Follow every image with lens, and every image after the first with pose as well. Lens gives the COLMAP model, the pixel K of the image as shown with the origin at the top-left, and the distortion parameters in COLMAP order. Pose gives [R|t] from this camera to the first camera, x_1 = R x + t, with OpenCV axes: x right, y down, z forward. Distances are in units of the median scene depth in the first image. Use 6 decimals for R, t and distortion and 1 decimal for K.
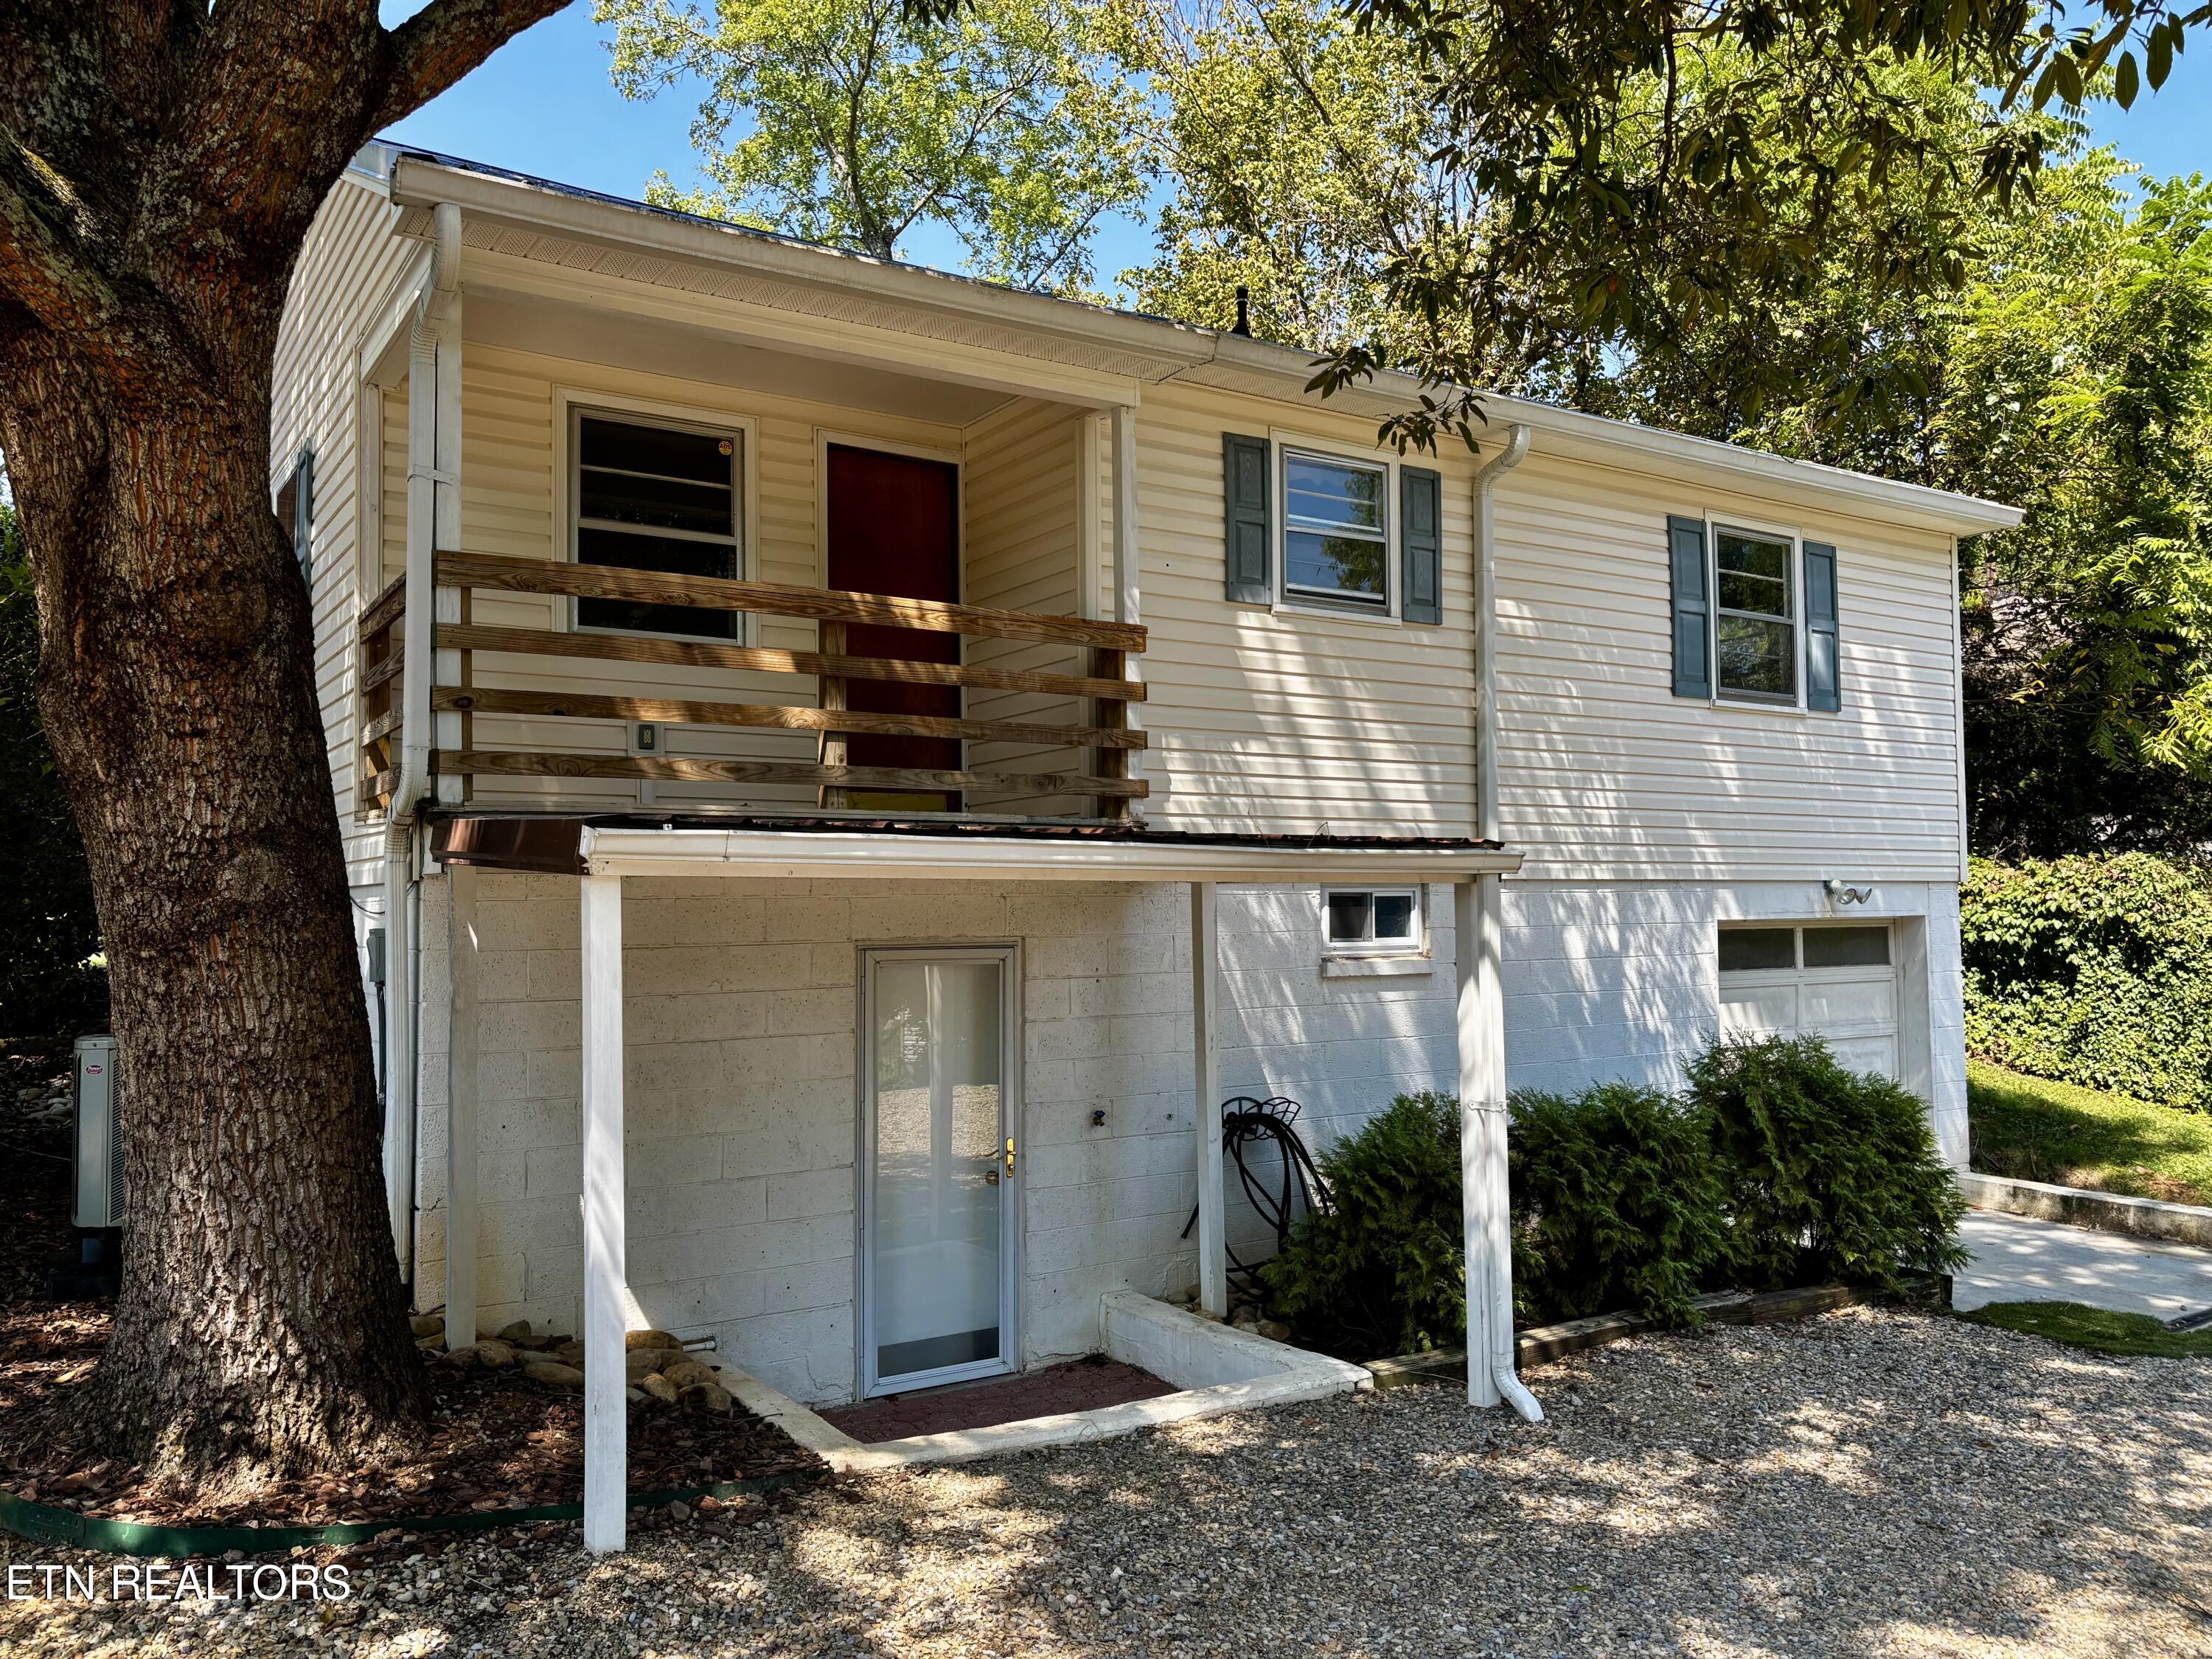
lens RADIAL K [[1681.8, 0, 1113.8], [0, 1681.8, 832.7], [0, 0, 1]] dist [0.048964, -0.045772]
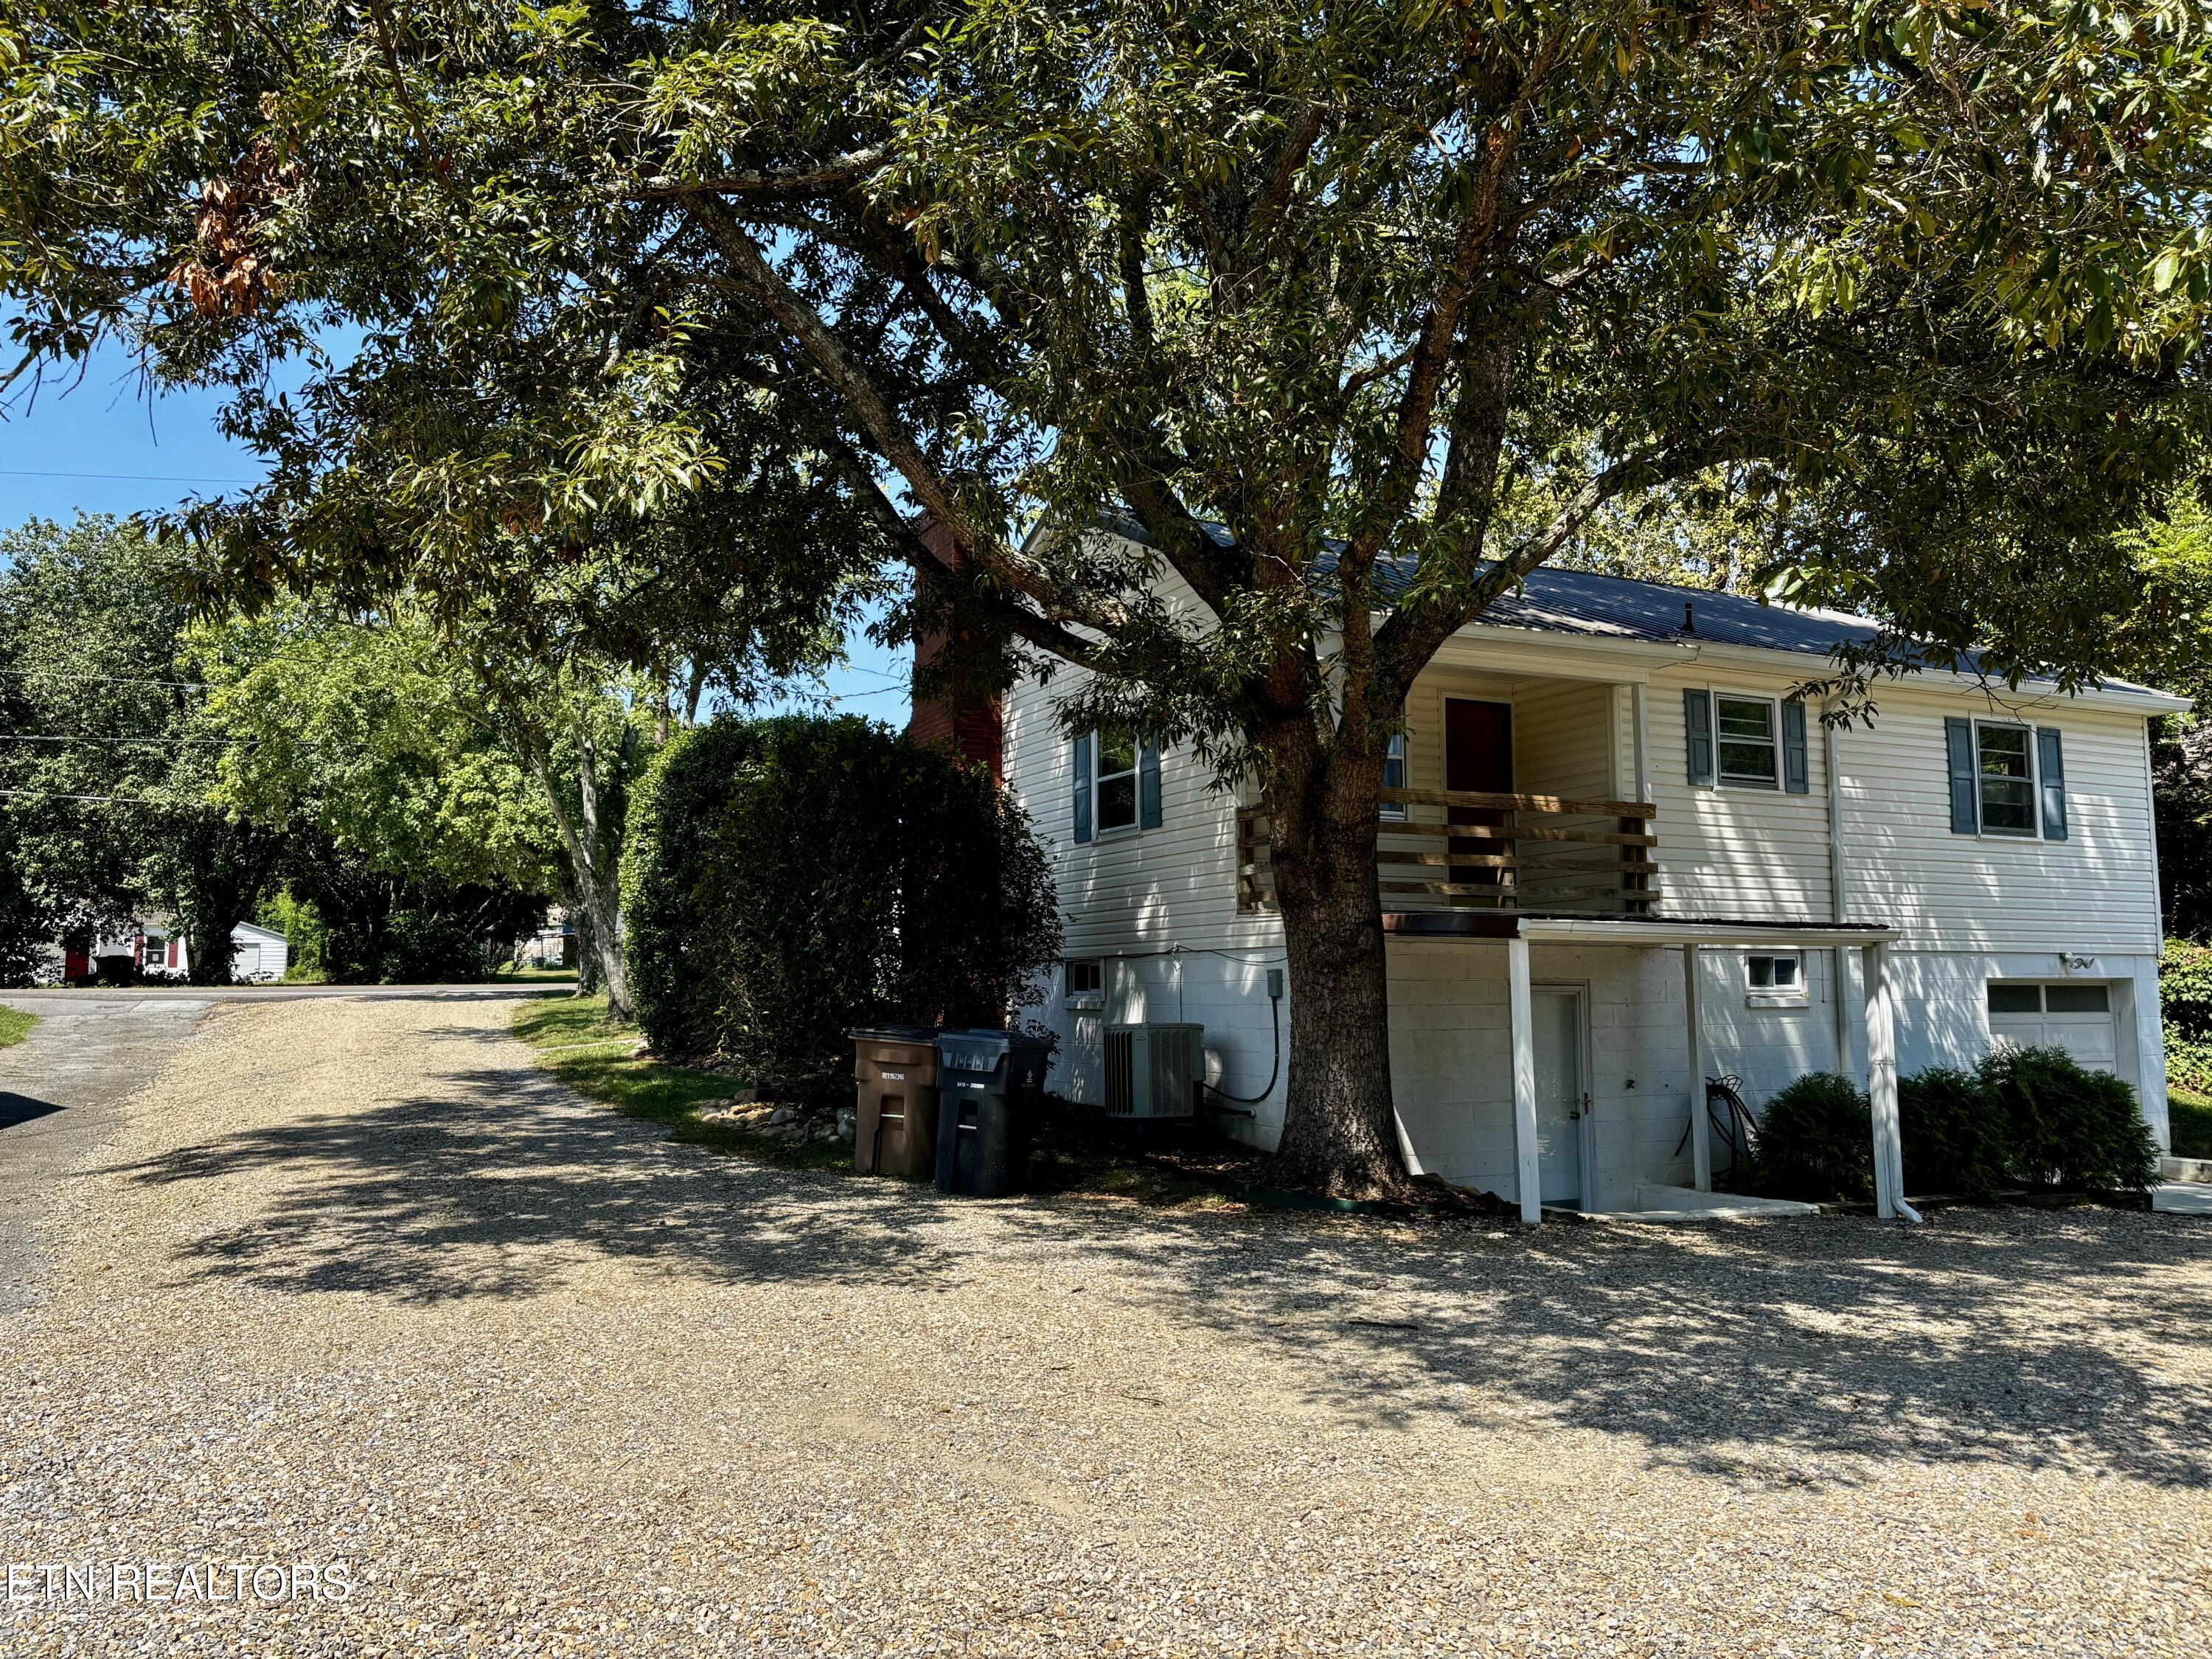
lens RADIAL K [[1681.8, 0, 1113.8], [0, 1681.8, 832.7], [0, 0, 1]] dist [0.048964, -0.045772]
pose [[0.994836, -0.006098, -0.101310, -0.319390], [0.000768, 0.998617, -0.052565, 0.000601], [0.101490, 0.052215, 0.993465, -0.718122]]
